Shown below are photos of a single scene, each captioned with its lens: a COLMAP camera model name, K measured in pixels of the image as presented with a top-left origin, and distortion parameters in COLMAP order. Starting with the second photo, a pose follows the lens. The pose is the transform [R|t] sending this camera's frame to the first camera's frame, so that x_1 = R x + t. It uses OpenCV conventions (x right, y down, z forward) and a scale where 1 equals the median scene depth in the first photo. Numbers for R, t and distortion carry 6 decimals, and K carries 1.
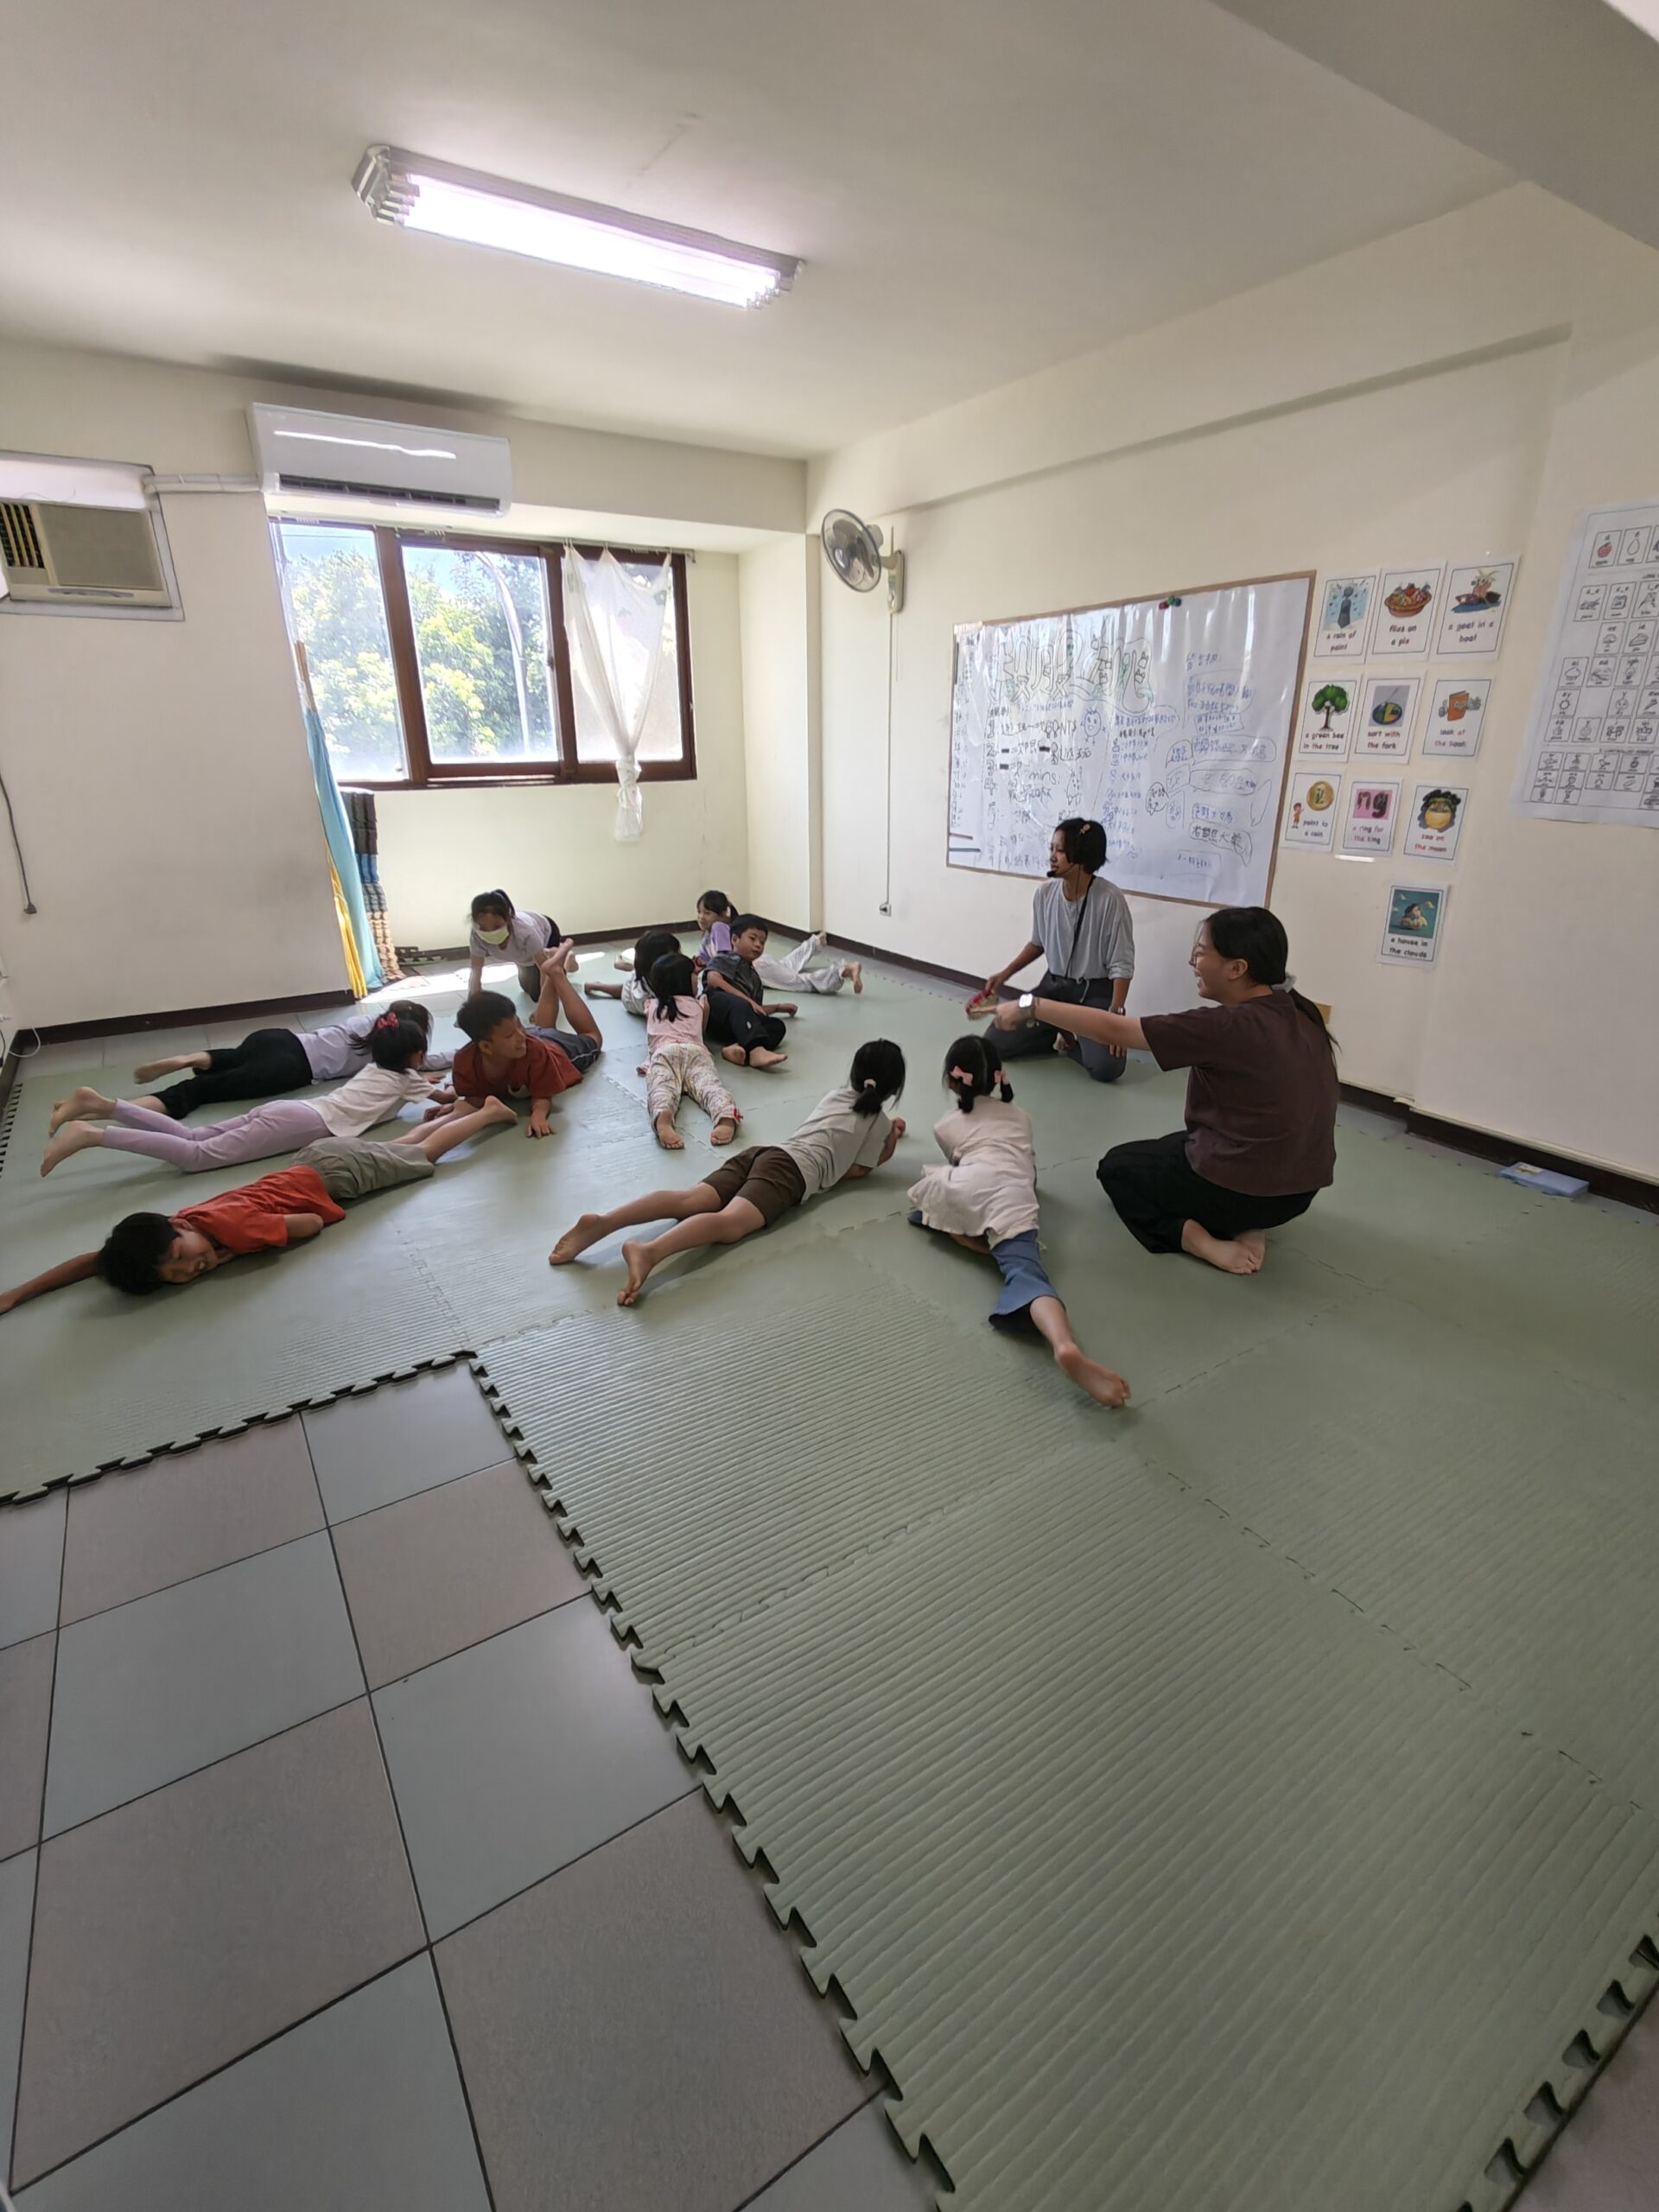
lens RADIAL K [[1001.2, 0, 829.3], [0, 1001.2, 1093.6], [0, 0, 1]] dist [-0.000522, 0.000781]
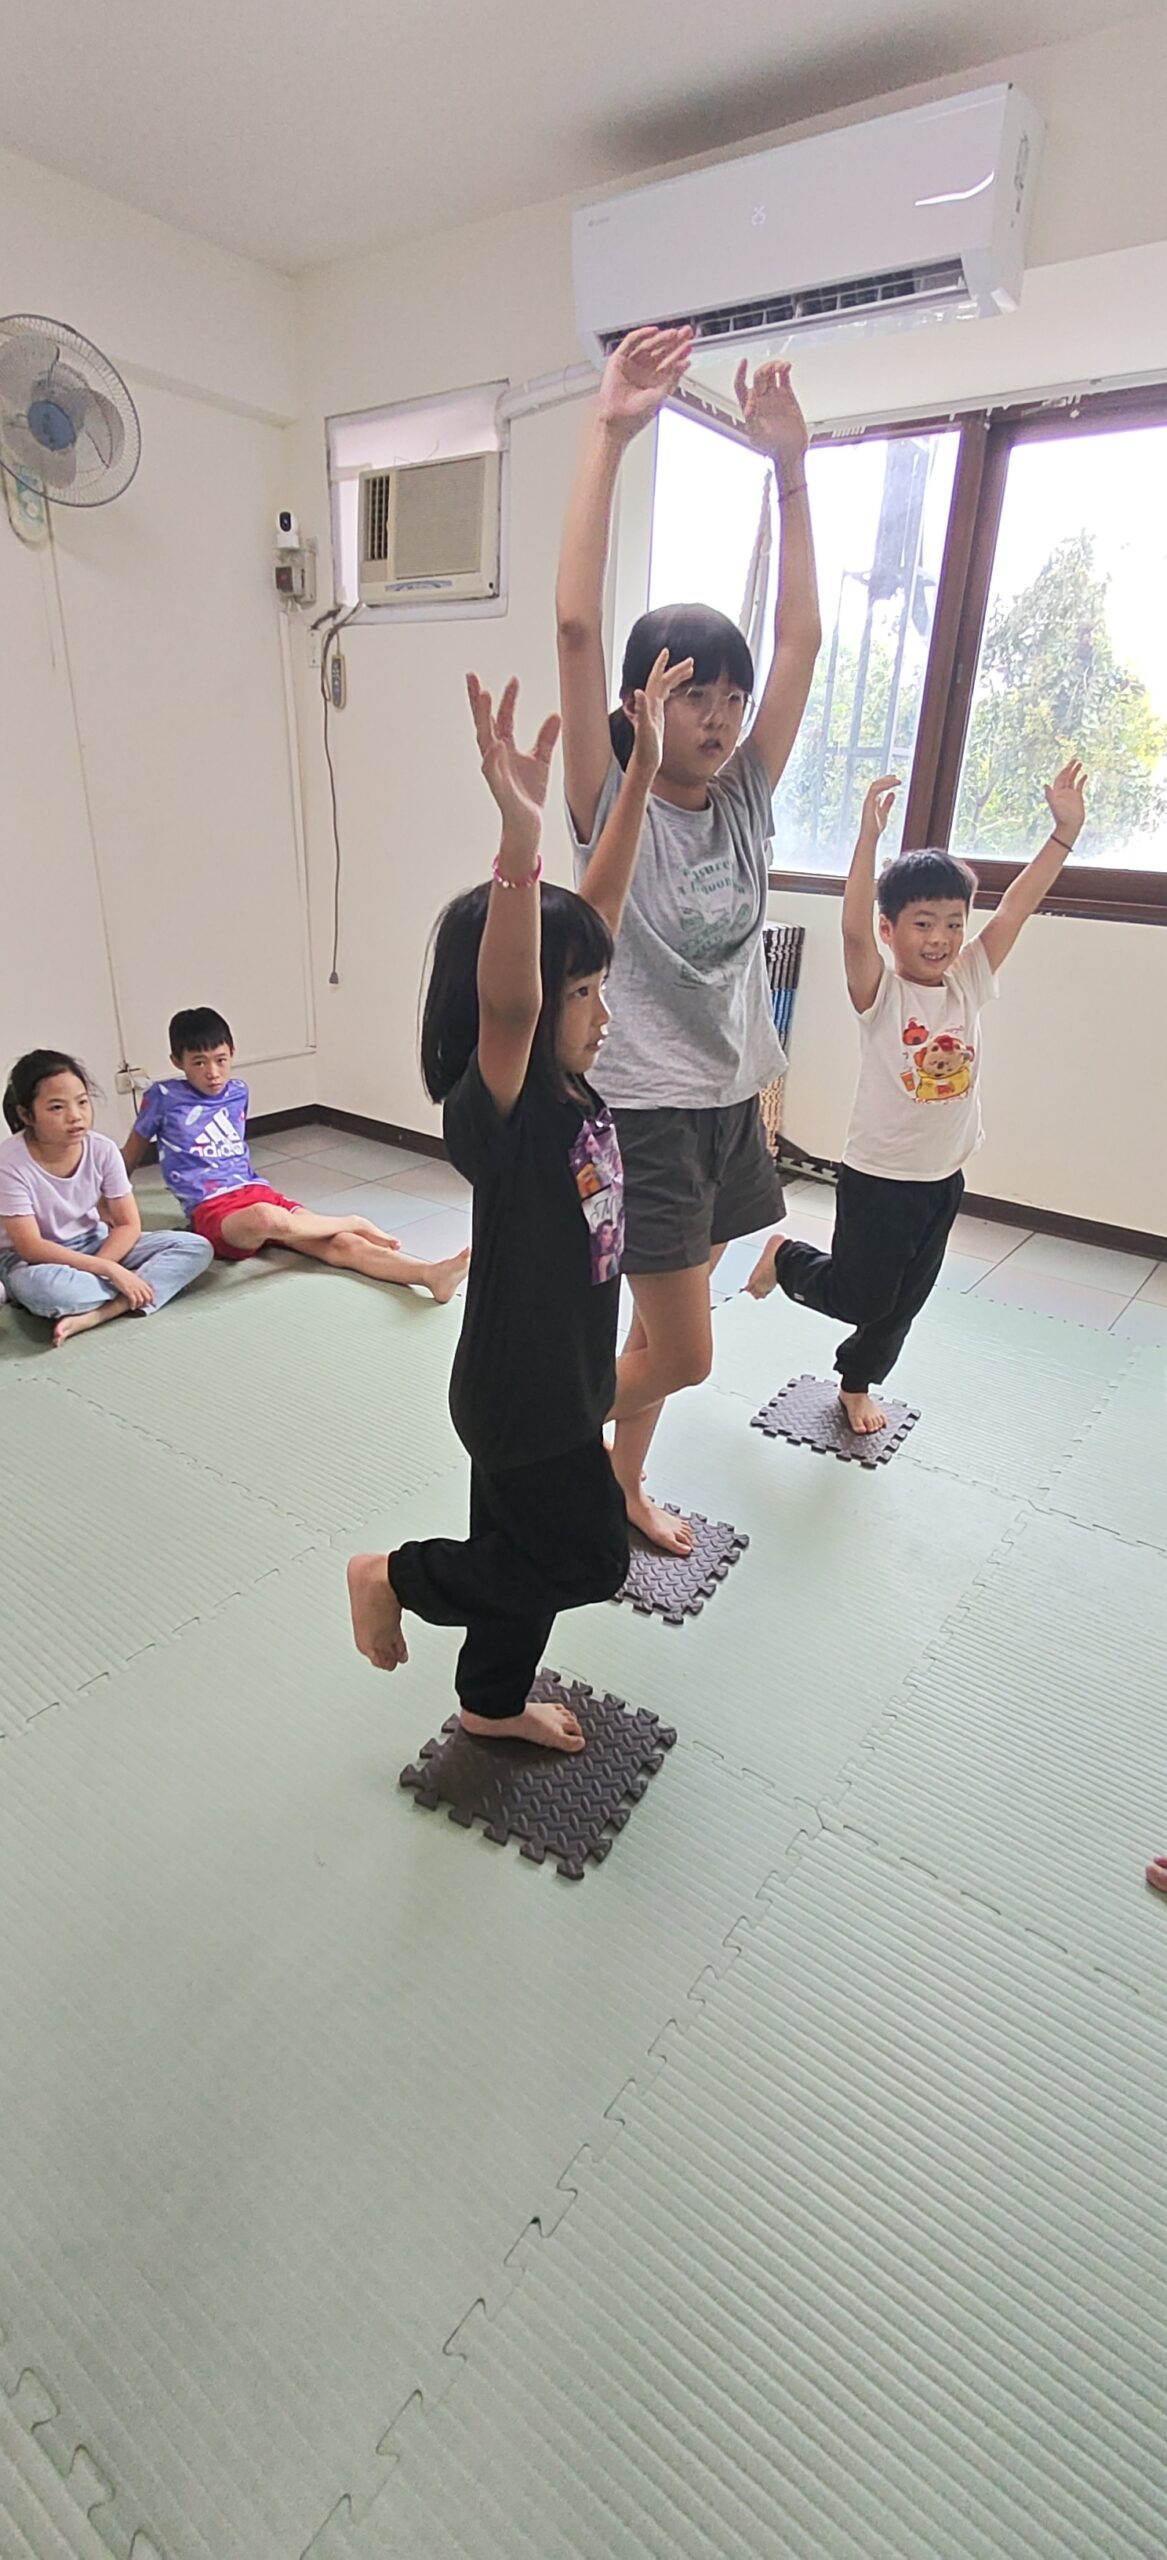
lens RADIAL K [[1115.3, 0, 593.0], [0, 1115.3, 1277.2], [0, 0, 1]] dist [-0.009608, -0.000327]
pose [[0.353618, 0.396799, -0.847057, 0.233237], [-0.359538, 0.893657, 0.268533, -0.322114], [0.863531, 0.209591, 0.458677, 0.880028]]
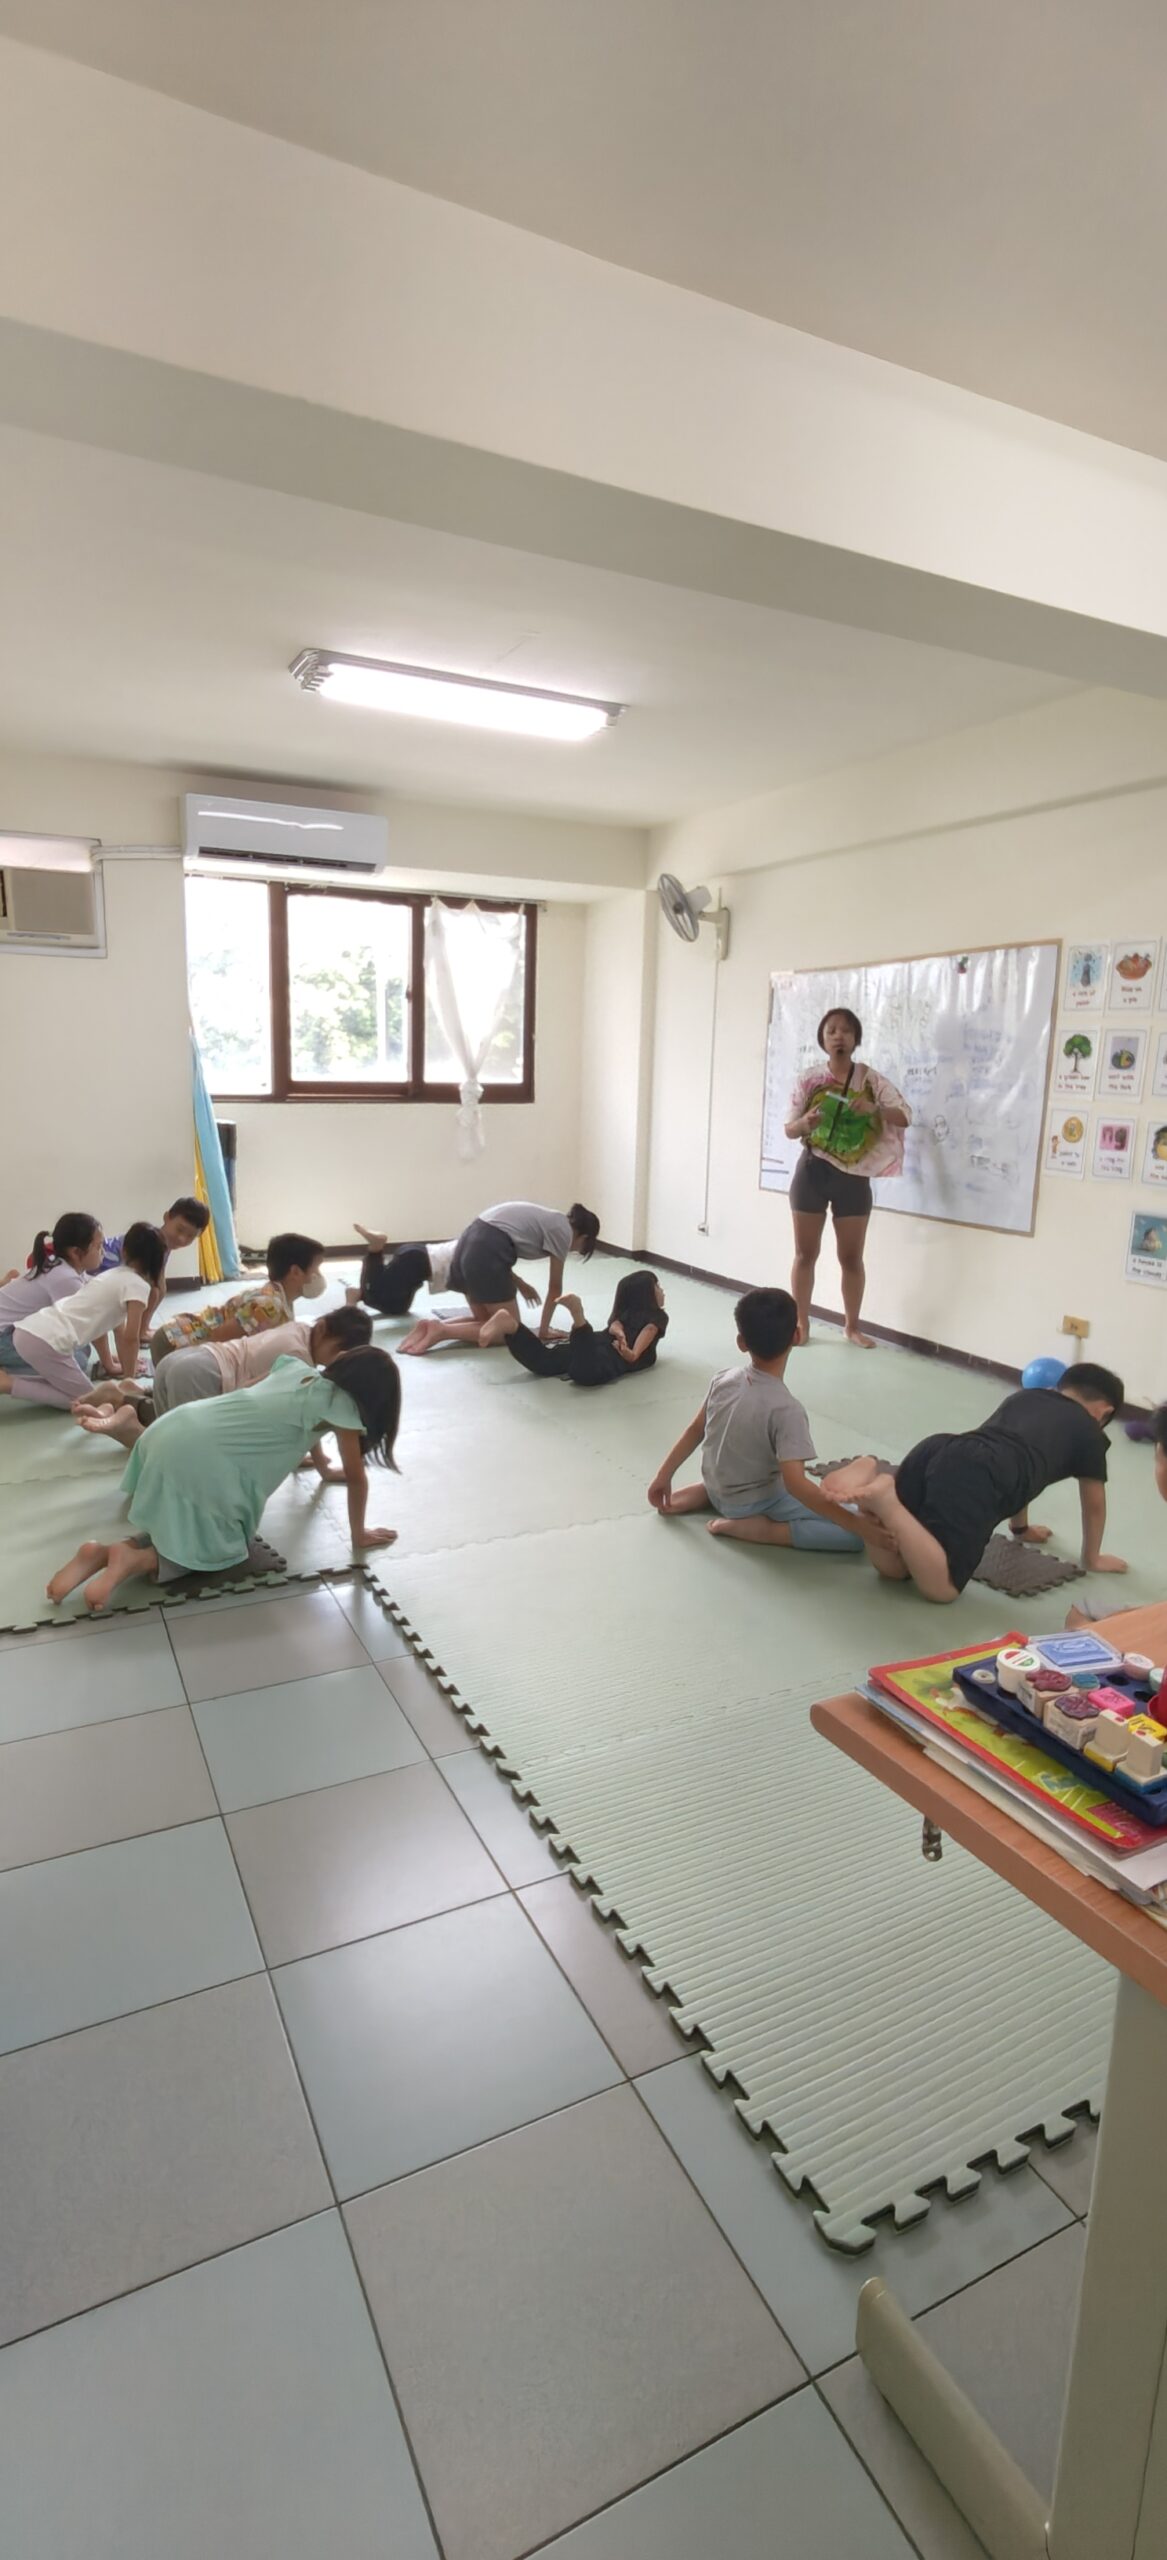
lens RADIAL K [[1128.6, 0, 578.0], [0, 1128.6, 1275.5], [0, 0, 1]] dist [-0.001797, -0.000305]
pose [[0.993135, 0.047833, -0.106743, 0.081184], [-0.064344, 0.985494, -0.157041, 0.082169], [0.097683, 0.162831, 0.981807, -0.222877]]
